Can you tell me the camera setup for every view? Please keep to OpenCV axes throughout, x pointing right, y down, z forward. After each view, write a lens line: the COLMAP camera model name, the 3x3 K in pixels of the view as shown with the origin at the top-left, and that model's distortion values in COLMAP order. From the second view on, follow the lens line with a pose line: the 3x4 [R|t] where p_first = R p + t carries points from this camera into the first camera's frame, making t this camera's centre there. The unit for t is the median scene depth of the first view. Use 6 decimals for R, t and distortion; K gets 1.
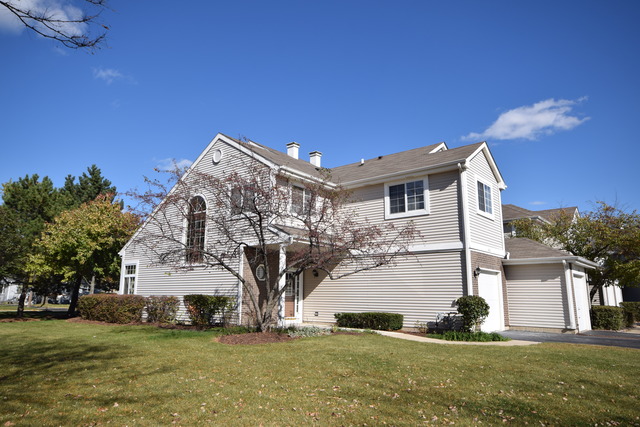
lens RADIAL K [[431.0, 0, 320.0], [0, 431.0, 213.5], [0, 0, 1]] dist [0.003421, 0.001105]
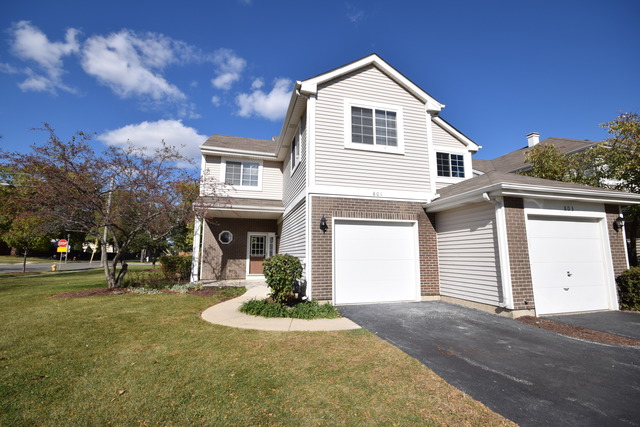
lens RADIAL K [[280.7, 0, 320.0], [0, 280.7, 213.5], [0, 0, 1]] dist [-0.009229, -0.000465]
pose [[0.818972, -0.094084, -0.566067, 0.557479], [0.116423, 0.993194, 0.003362, 0.100912], [0.561898, -0.068657, 0.824352, 0.513836]]
